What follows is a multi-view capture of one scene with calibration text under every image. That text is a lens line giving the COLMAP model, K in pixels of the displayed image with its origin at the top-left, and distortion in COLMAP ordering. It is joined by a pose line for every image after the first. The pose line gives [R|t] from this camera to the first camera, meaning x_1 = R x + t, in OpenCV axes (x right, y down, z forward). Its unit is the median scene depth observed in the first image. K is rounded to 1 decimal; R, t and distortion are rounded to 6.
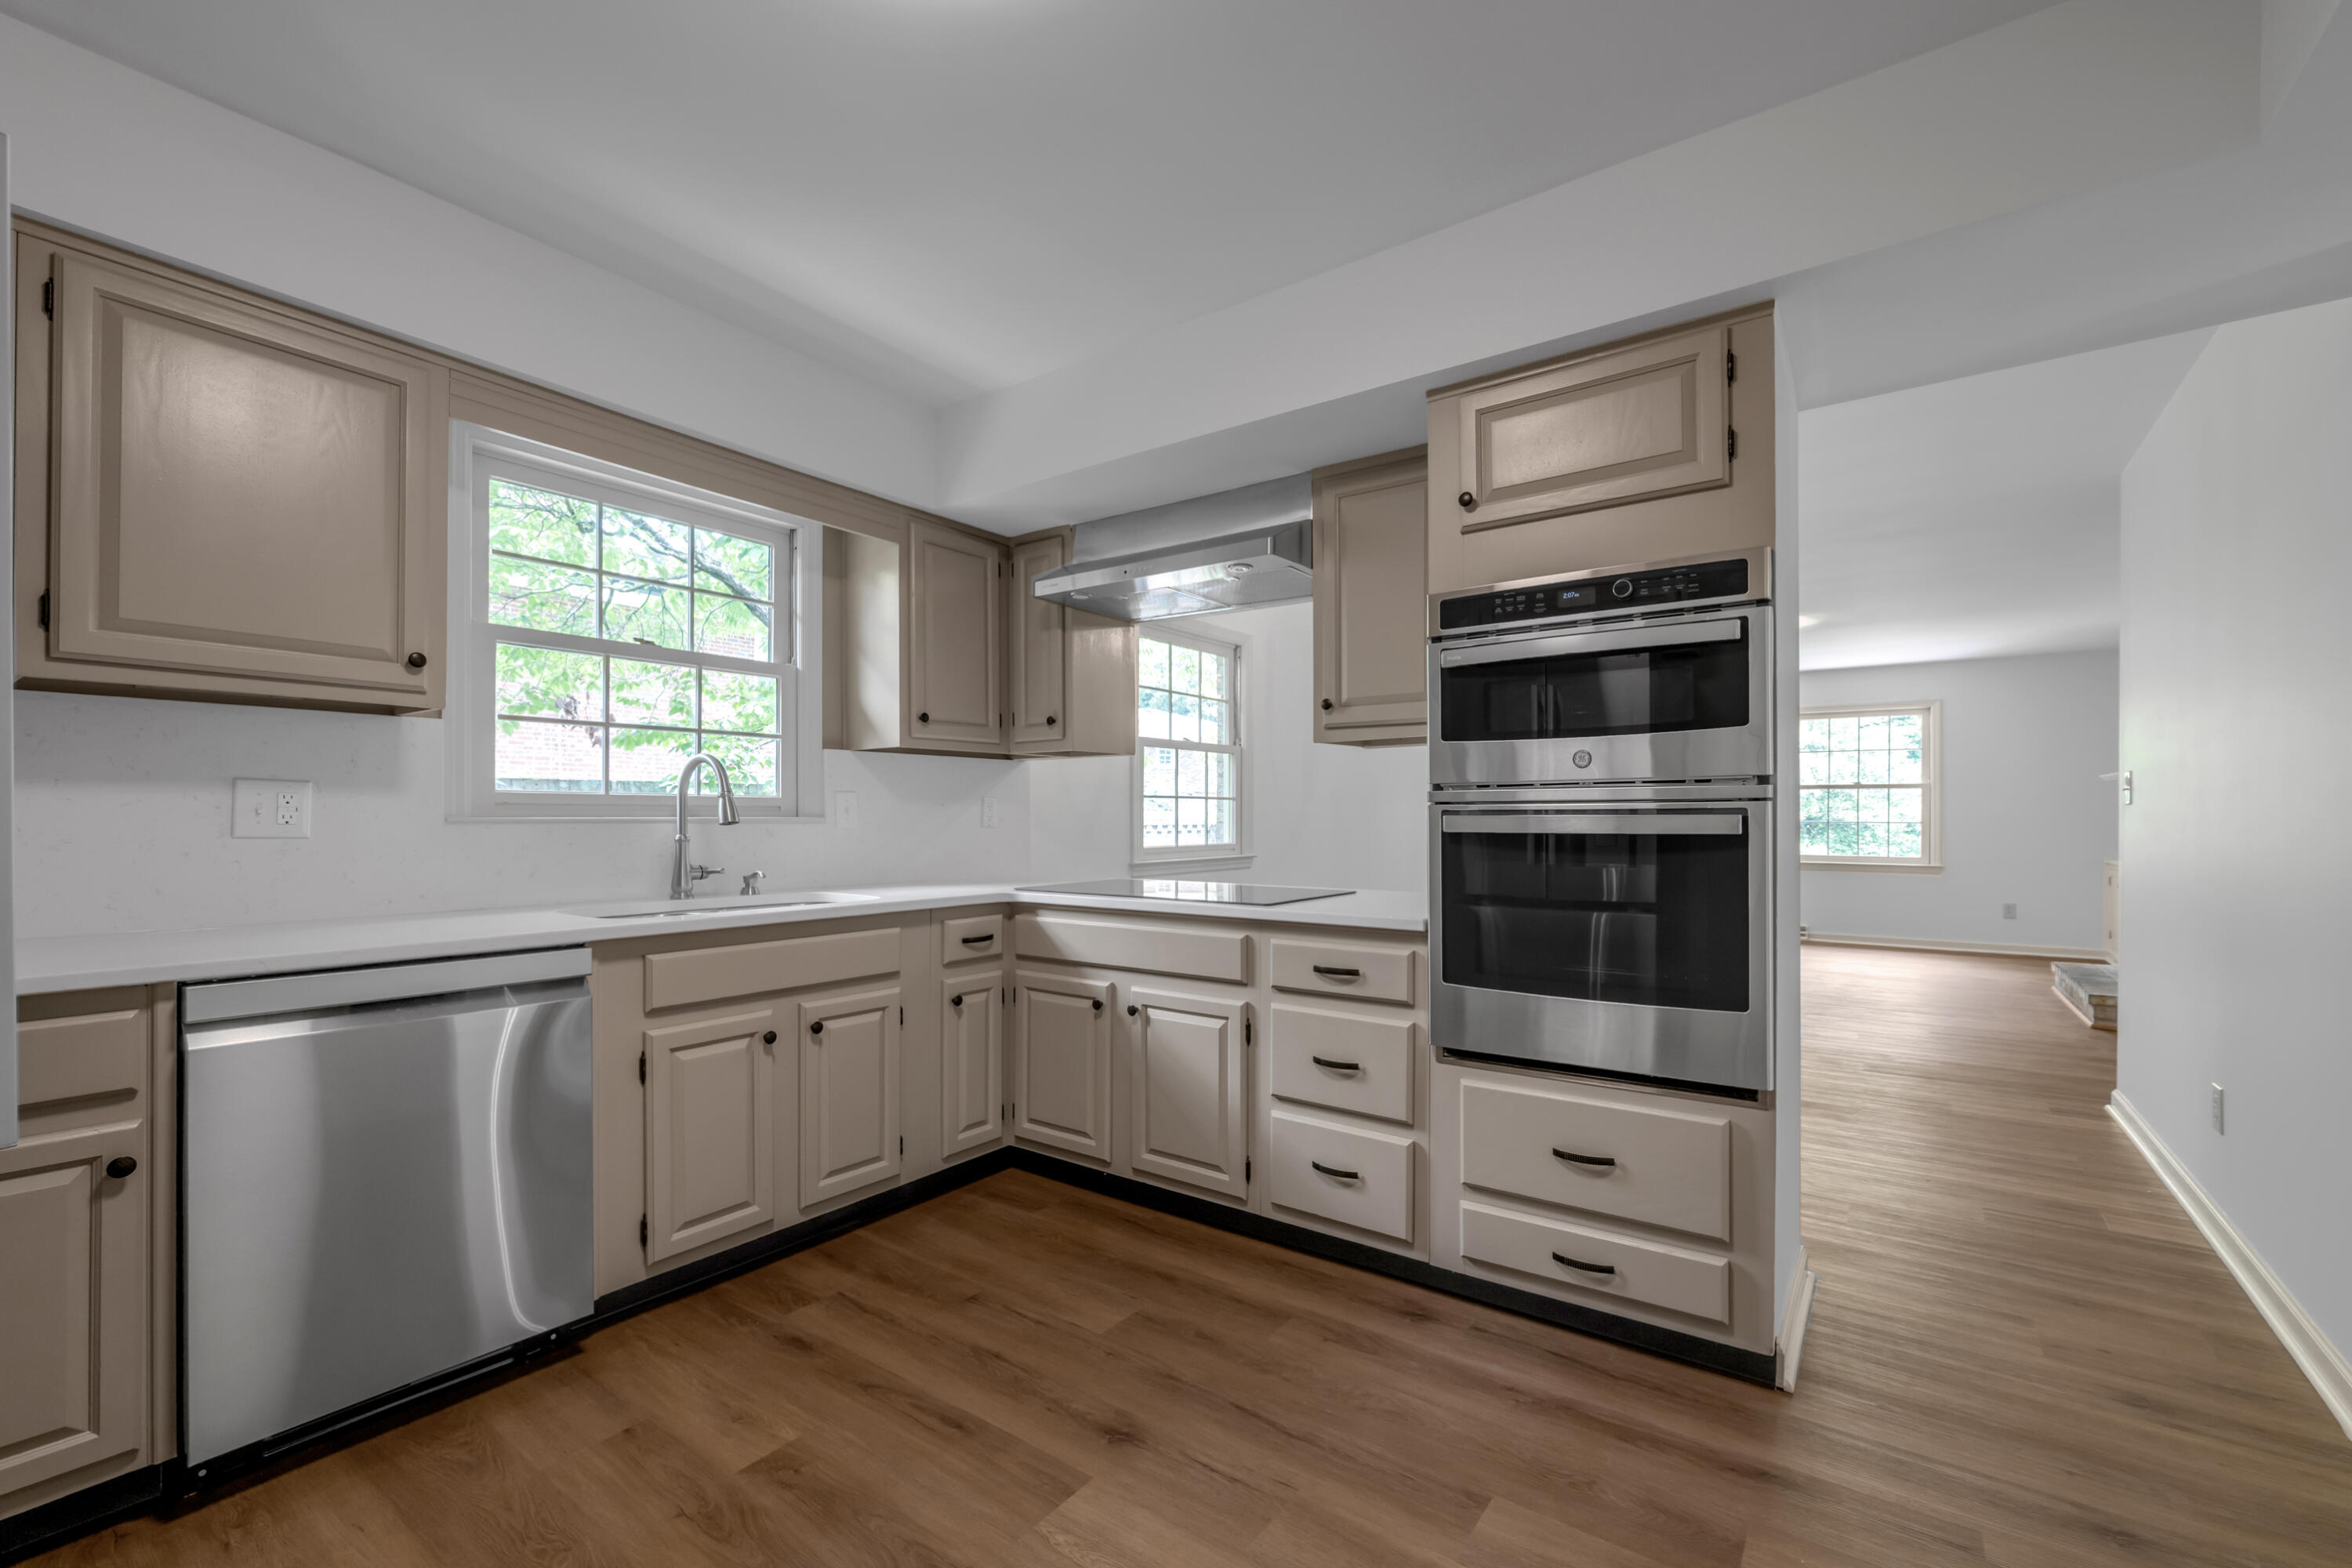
lens RADIAL K [[985.1, 0, 1176.9], [0, 985.1, 818.3], [0, 0, 1]] dist [-0.002487, -0.000253]
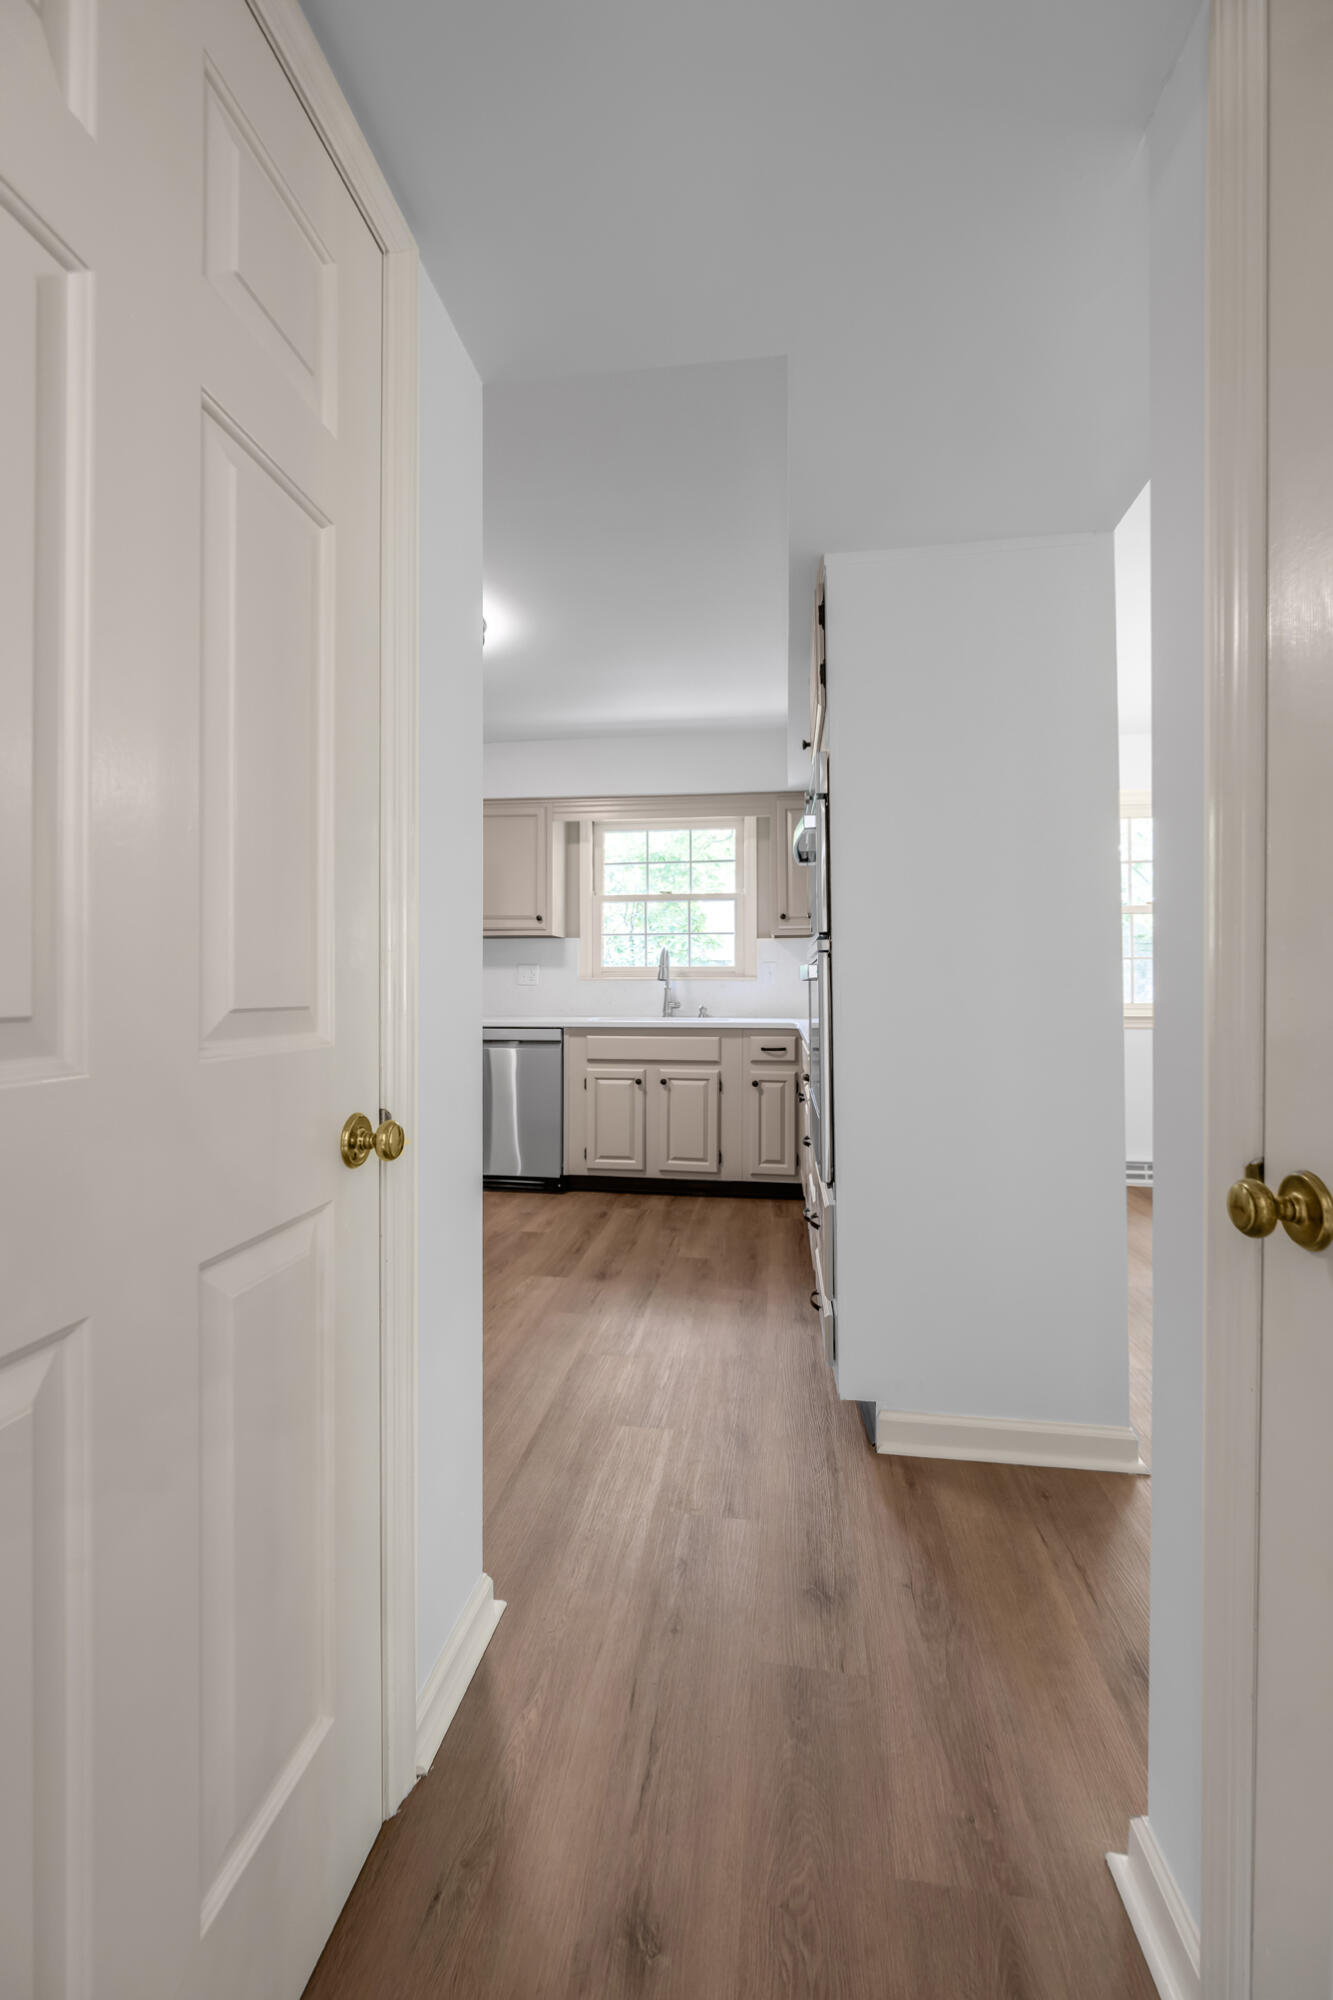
lens RADIAL K [[790.2, 0, 661.1], [0, 790.2, 987.2], [0, 0, 1]] dist [-0.000484, -0.000051]
pose [[0.459392, 0.002210, -0.888231, 1.114903], [-0.000501, 0.999997, 0.002229, 0.018193], [0.888234, -0.000579, 0.459392, 0.273797]]
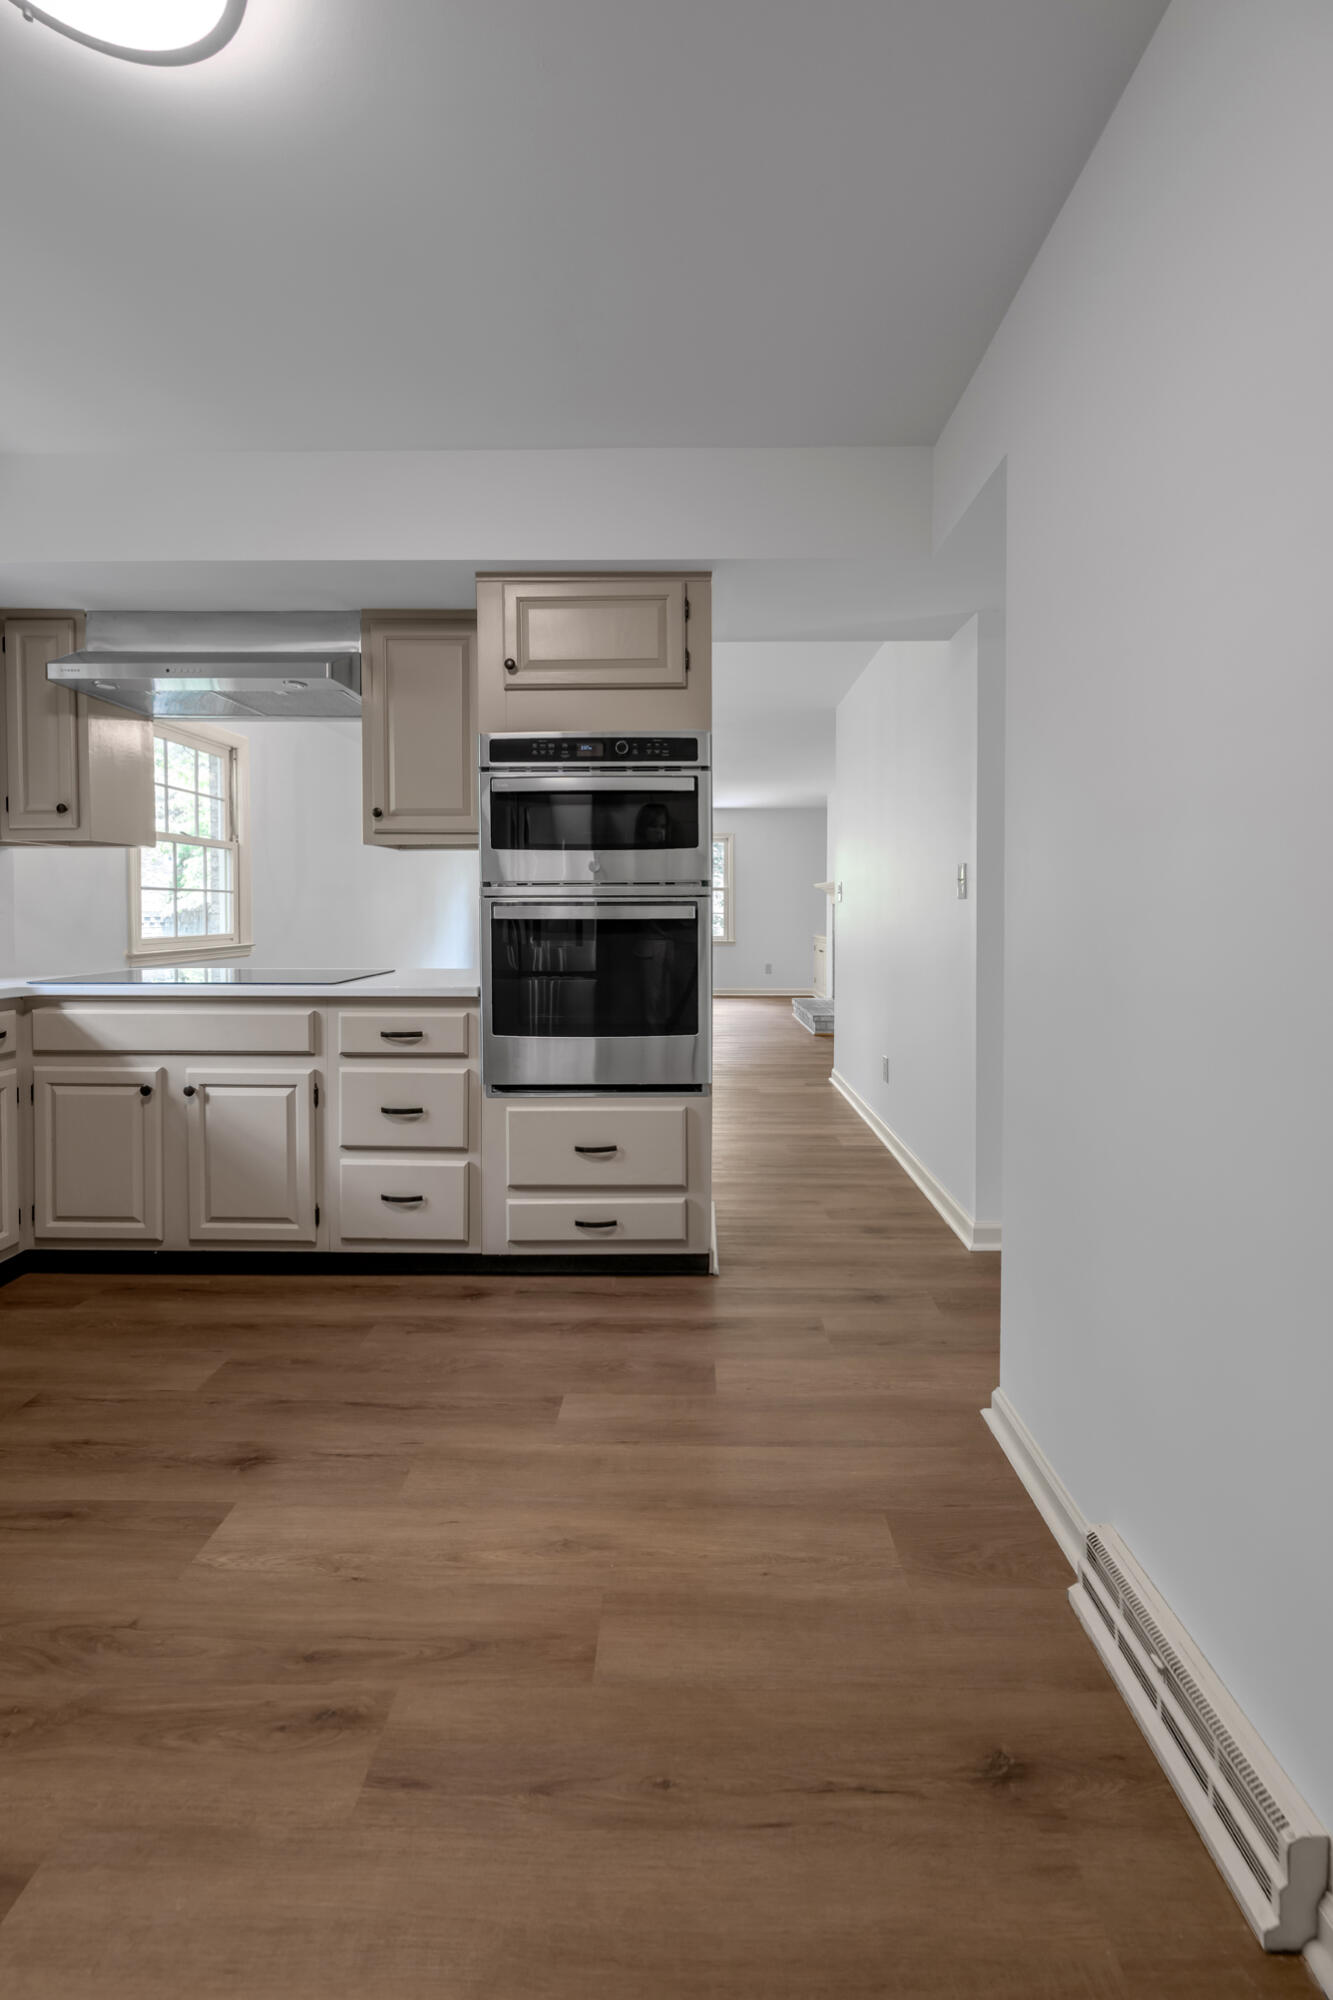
lens RADIAL K [[828.9, 0, 680.3], [0, 828.9, 926.6], [0, 0, 1]] dist [-0.001687, -0.000310]
pose [[0.813333, -0.011176, 0.581692, -0.153746], [0.000627, 0.999832, 0.018333, 0.003705], [-0.581799, -0.014547, 0.813203, -0.027942]]
